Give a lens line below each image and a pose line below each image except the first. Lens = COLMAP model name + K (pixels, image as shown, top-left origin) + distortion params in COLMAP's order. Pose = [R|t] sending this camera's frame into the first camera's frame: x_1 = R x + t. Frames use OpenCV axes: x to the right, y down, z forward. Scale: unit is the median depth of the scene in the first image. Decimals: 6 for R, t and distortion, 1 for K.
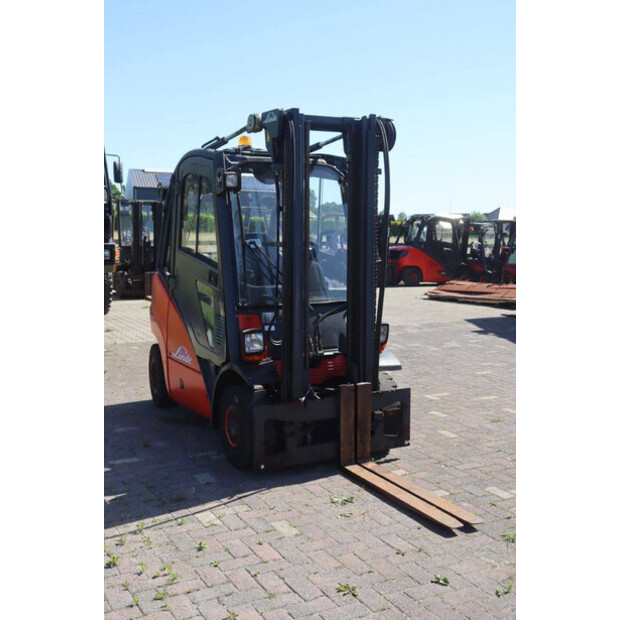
lens RADIAL K [[777.1, 0, 310.0], [0, 777.1, 310.0], [0, 0, 1]] dist [0.021363, 0.019417]
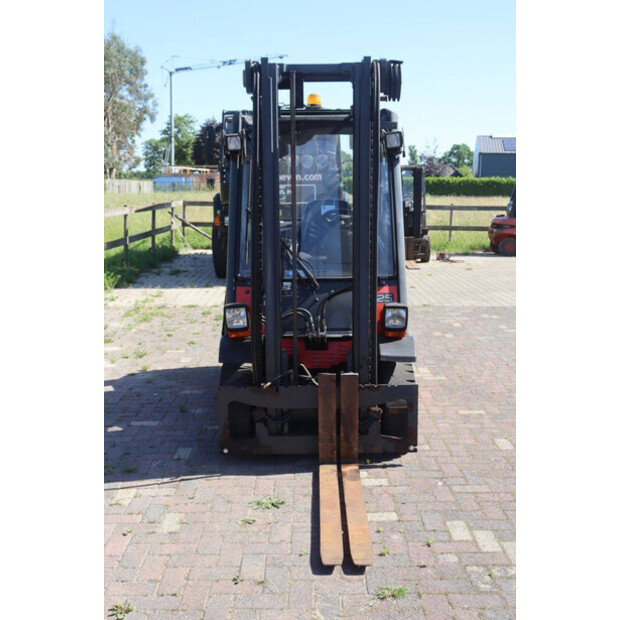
lens RADIAL K [[738.7, 0, 310.0], [0, 738.7, 310.0], [0, 0, 1]] dist [0.015179, 0.015349]
pose [[0.887290, 0.069451, -0.455953, 0.400694], [-0.045772, 0.996977, 0.062786, -0.026558], [0.458935, -0.034839, 0.887786, 0.249251]]
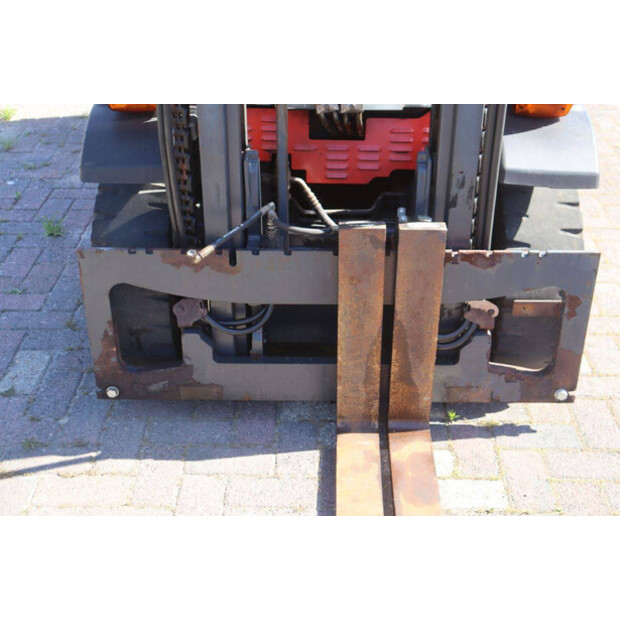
lens RADIAL K [[905.7, 0, 319.1], [0, 905.7, 309.6], [0, 0, 1]] dist [0.068894, 0.002701]
pose [[0.880533, 0.242214, -0.407424, 0.194193], [-0.060671, 0.910097, 0.409931, -0.027571], [0.470086, -0.336239, 0.816065, 0.655801]]
